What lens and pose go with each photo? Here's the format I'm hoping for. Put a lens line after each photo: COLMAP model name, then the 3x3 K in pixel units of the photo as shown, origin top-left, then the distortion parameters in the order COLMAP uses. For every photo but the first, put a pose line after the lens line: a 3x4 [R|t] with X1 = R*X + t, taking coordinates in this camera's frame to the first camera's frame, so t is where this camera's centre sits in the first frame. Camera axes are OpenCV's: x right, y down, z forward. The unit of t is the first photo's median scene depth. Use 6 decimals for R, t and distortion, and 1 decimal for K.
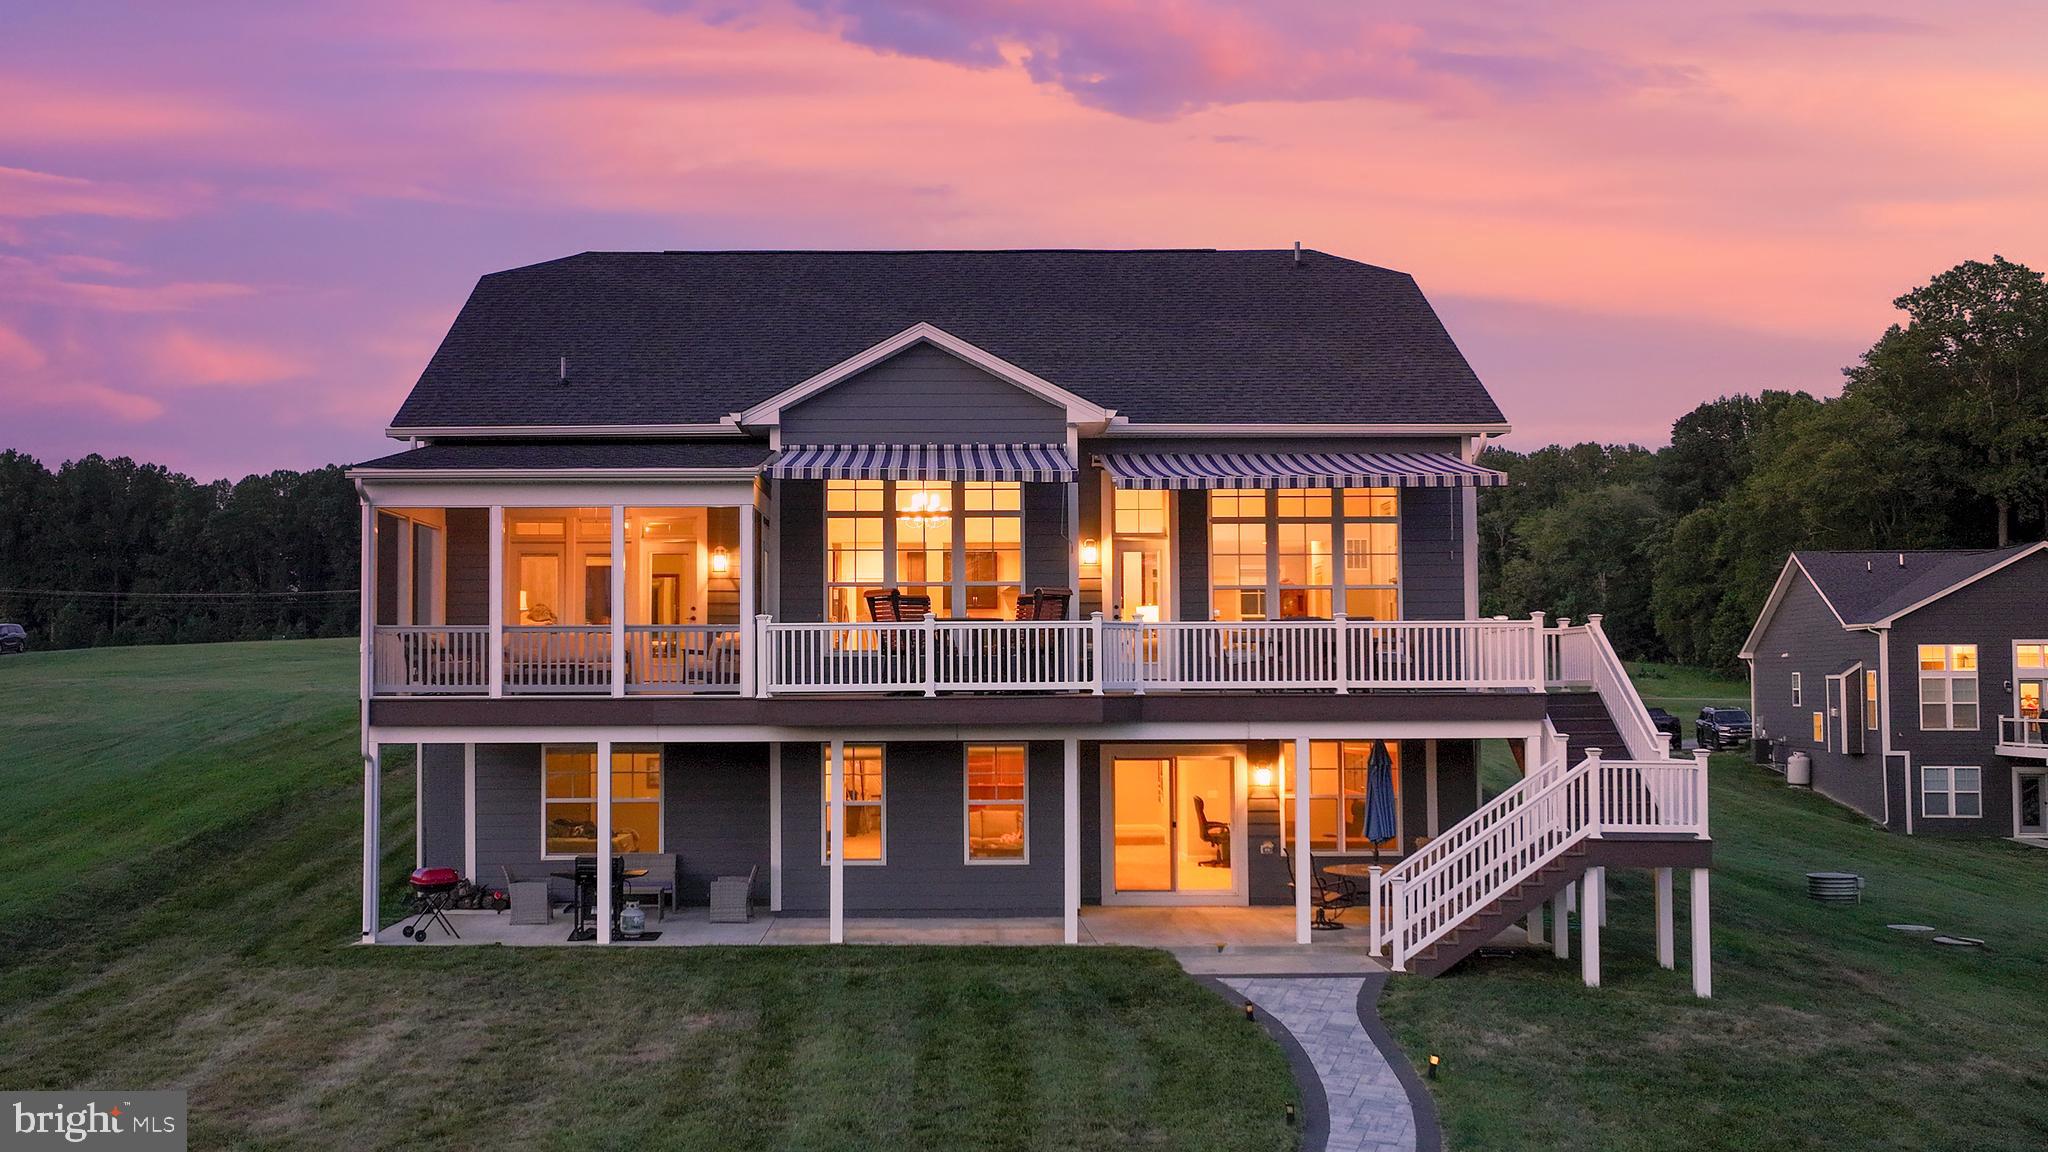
lens RADIAL K [[2006.6, 0, 939.9], [0, 2006.6, 589.4], [0, 0, 1]] dist [0.005086, -0.002323]
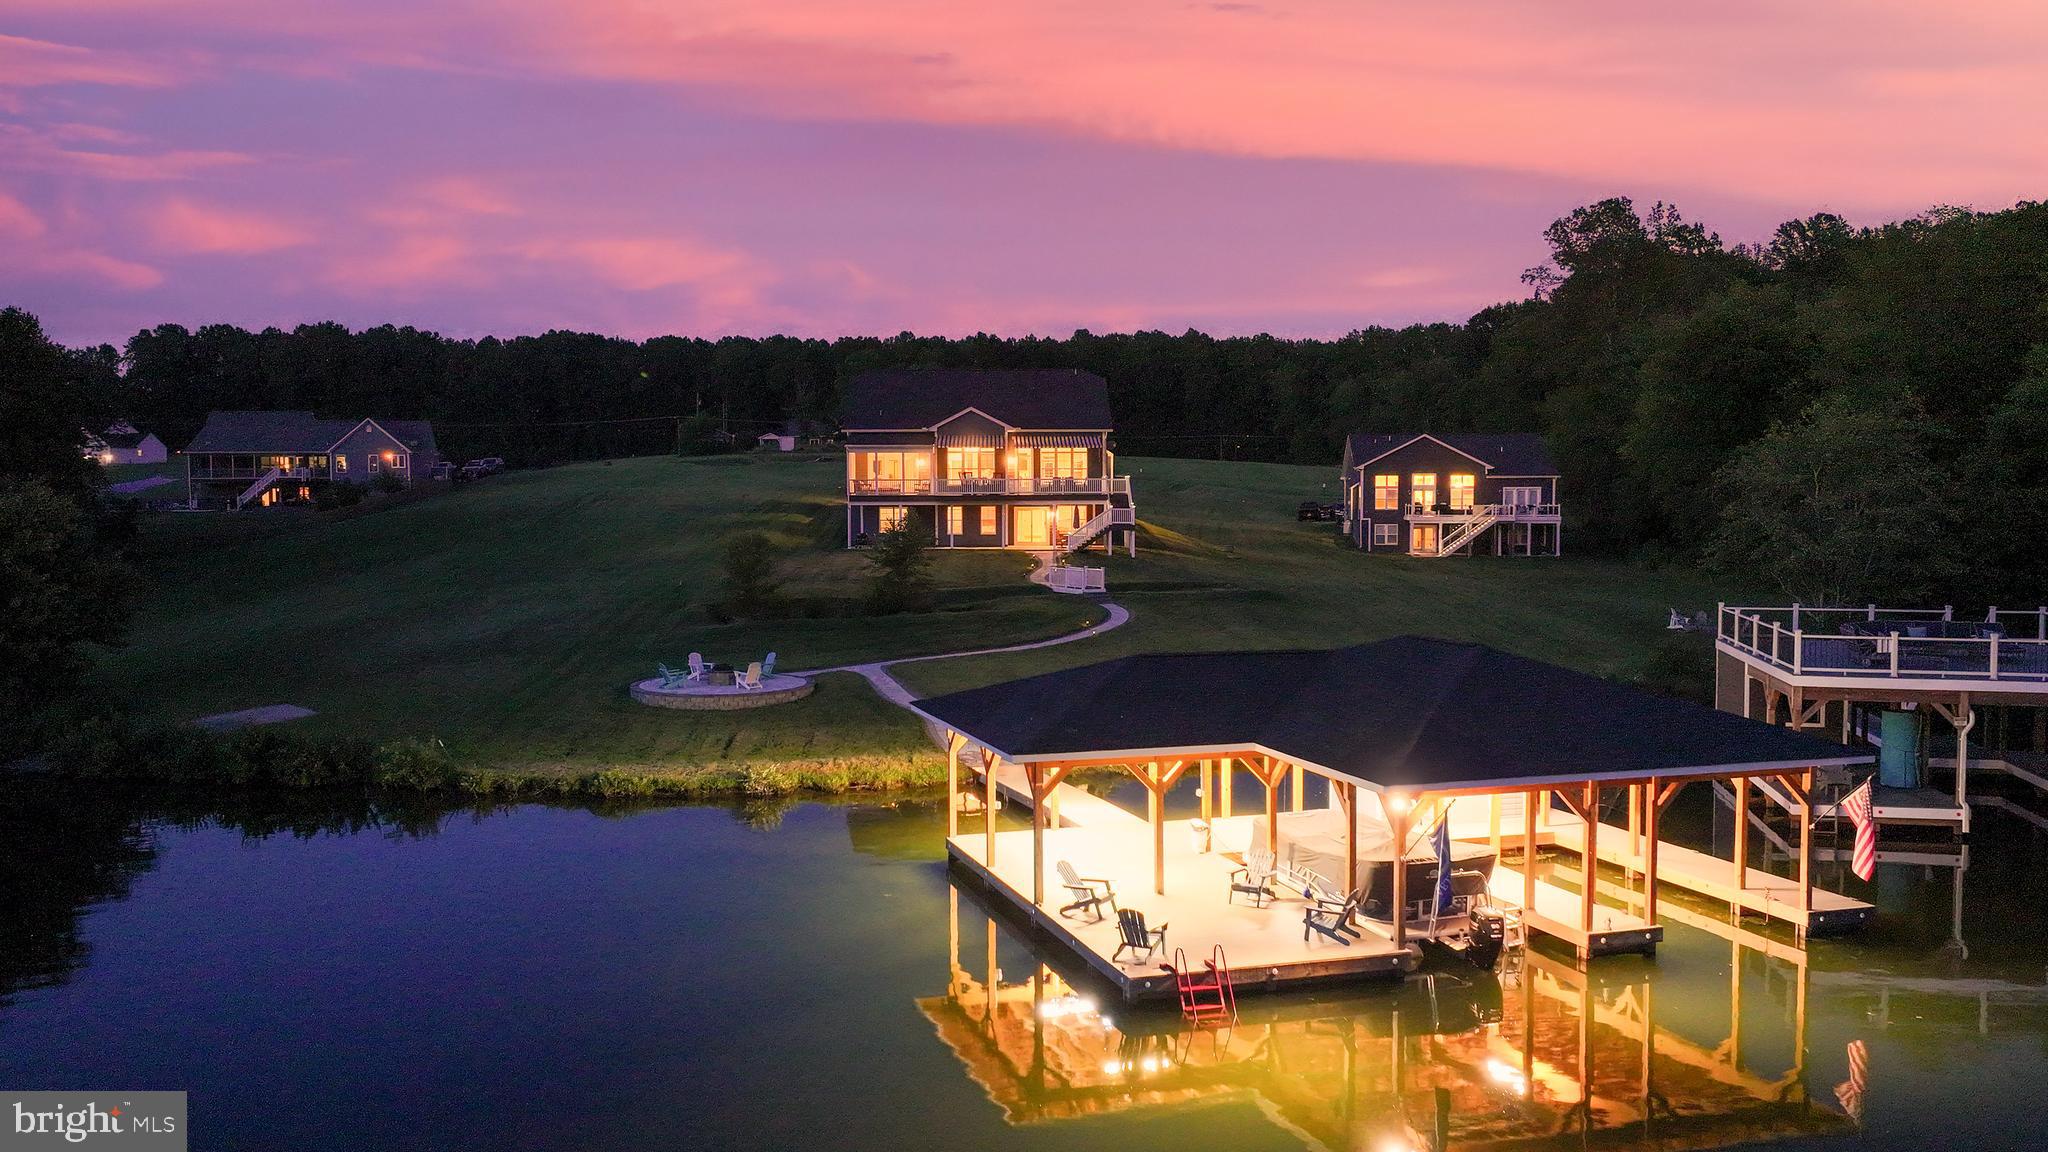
lens RADIAL K [[1675.3, 0, 1025.8], [0, 1675.3, 588.8], [0, 0, 1]] dist [0.012125, -0.016539]
pose [[0.999853, 0.000068, 0.017124, 0.046999], [-0.001898, 0.994268, 0.106899, -0.128656], [-0.017018, -0.106915, 0.994122, -2.545530]]
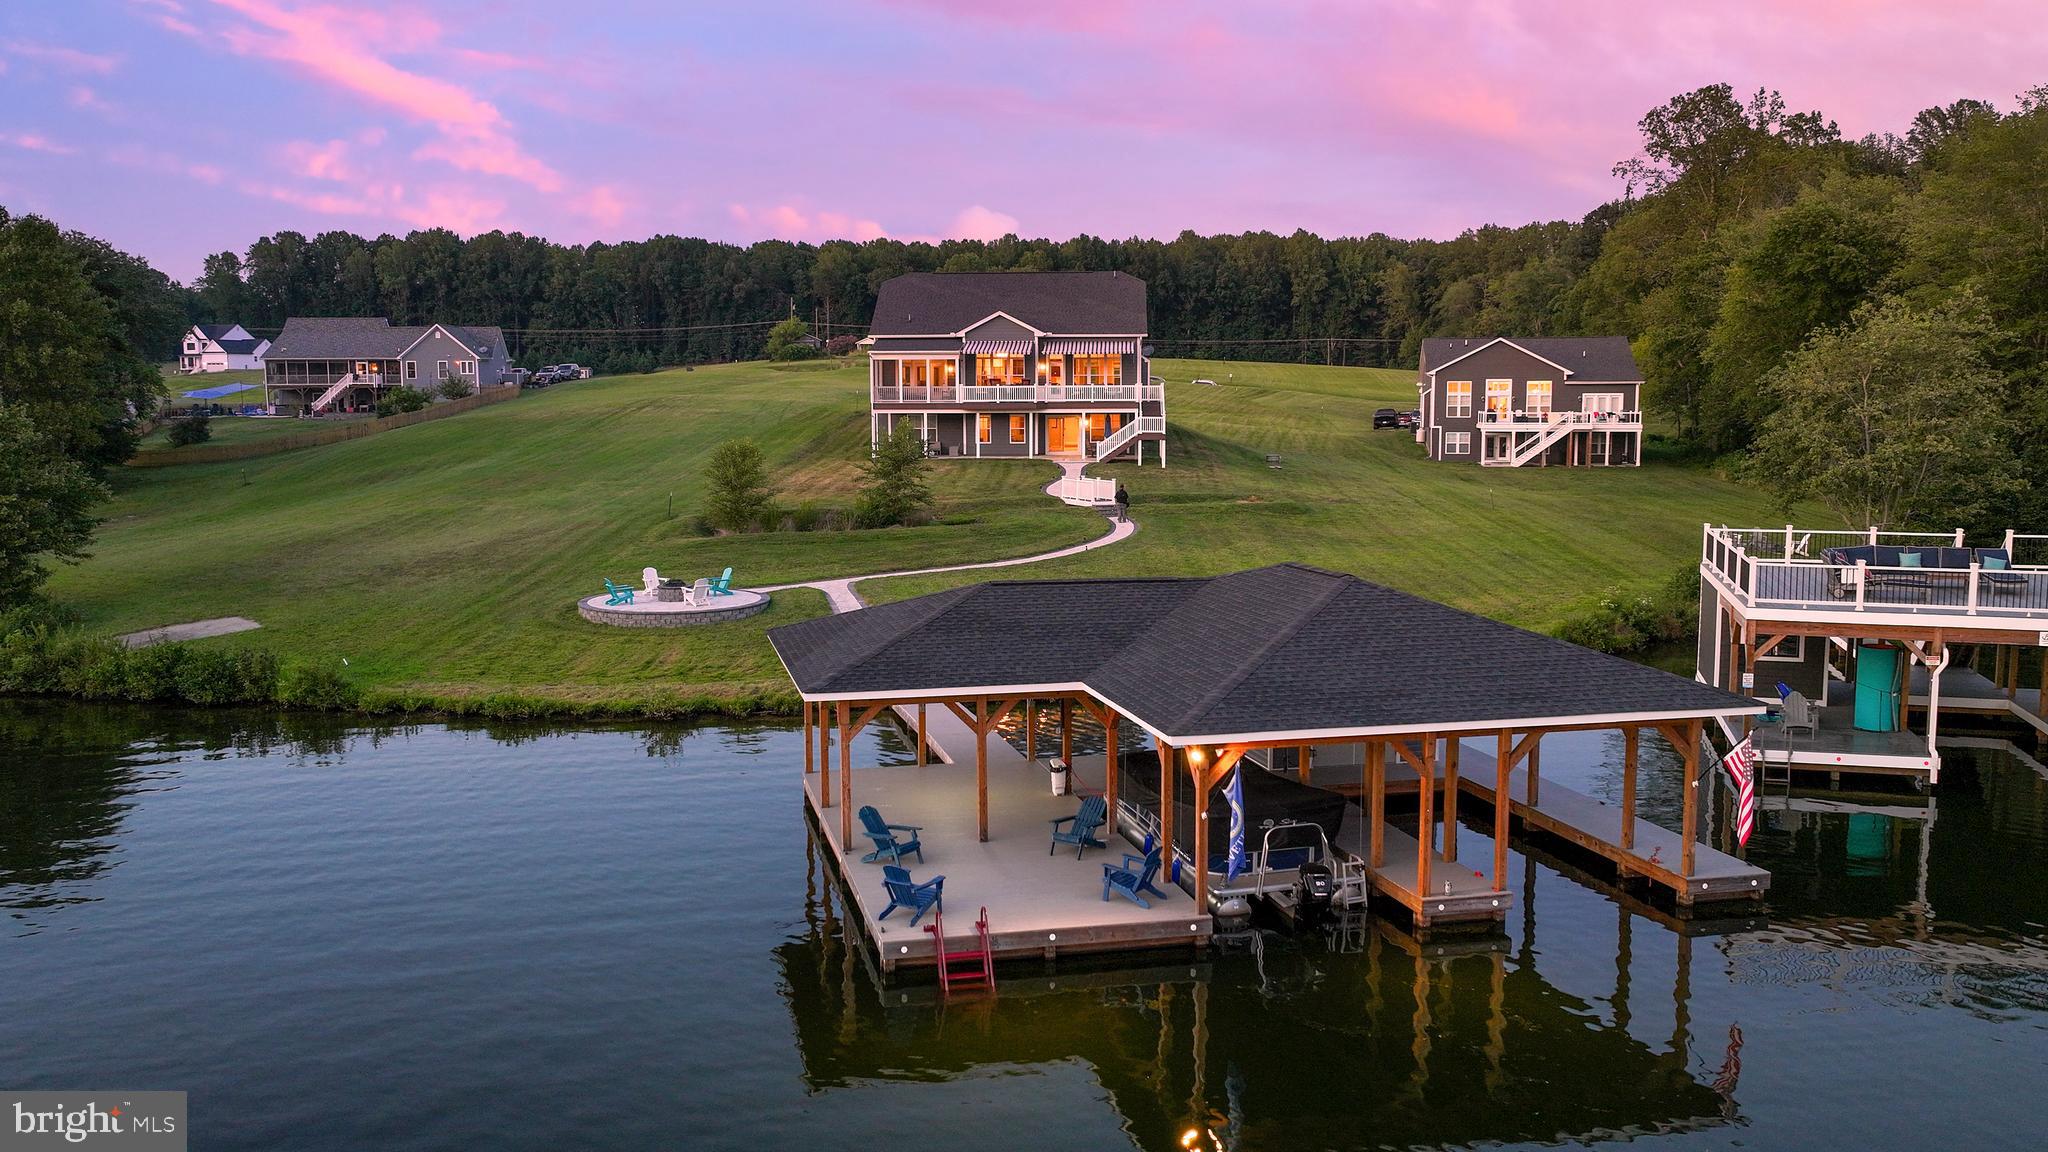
lens RADIAL K [[1675.3, 0, 1025.8], [0, 1675.3, 588.8], [0, 0, 1]] dist [0.012125, -0.016539]
pose [[0.998446, 0.007494, -0.055217, 0.237117], [0.001592, 0.986677, 0.162683, -0.129193], [0.055700, -0.162518, 0.985132, -2.448972]]
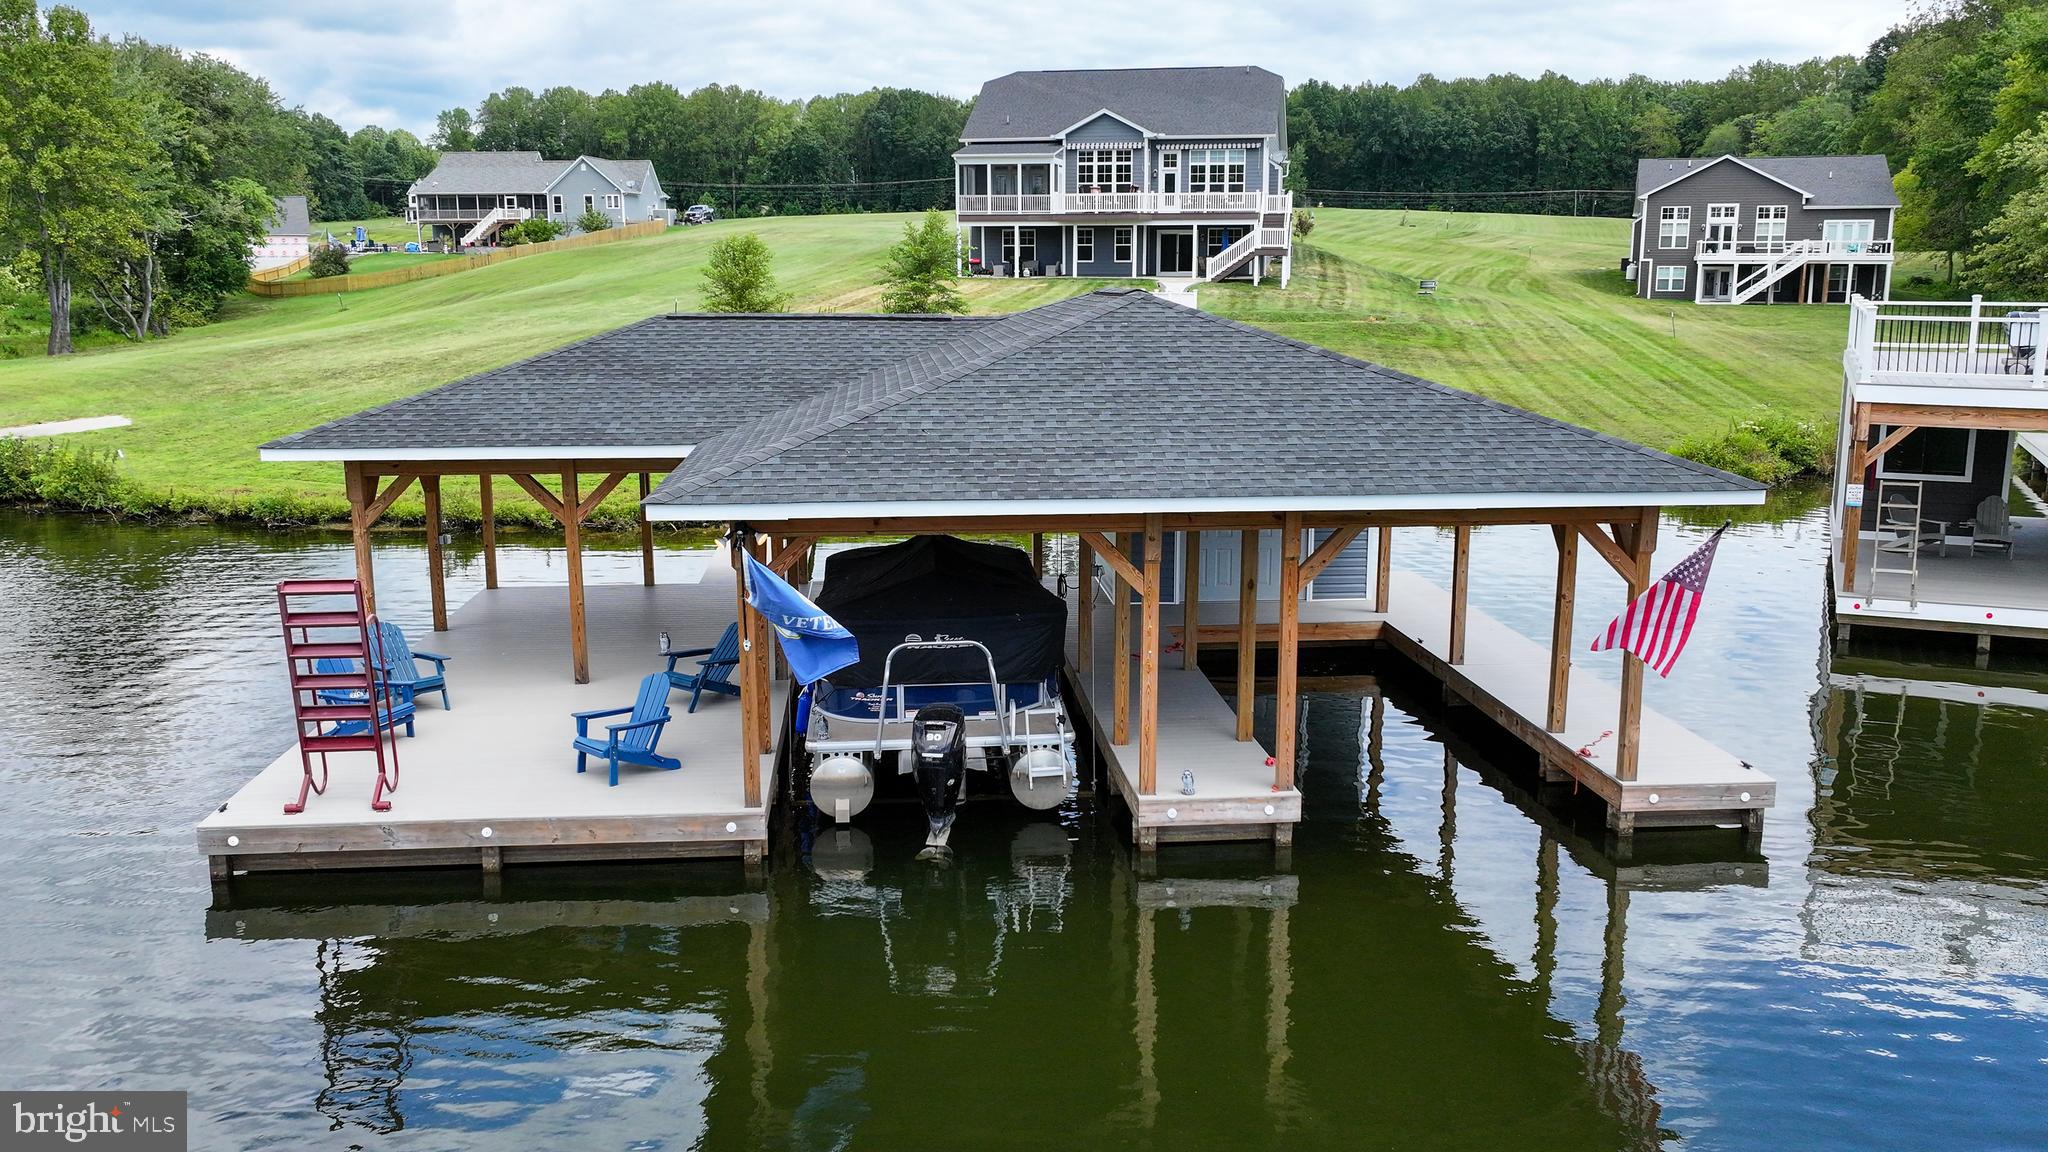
lens RADIAL K [[1675.3, 0, 1025.8], [0, 1675.3, 588.8], [0, 0, 1]] dist [0.012125, -0.016539]
pose [[0.979996, 0.041411, -0.194660, 0.471230], [0.006073, 0.971434, 0.237233, -0.010114], [0.198924, -0.233670, 0.951750, -2.077043]]
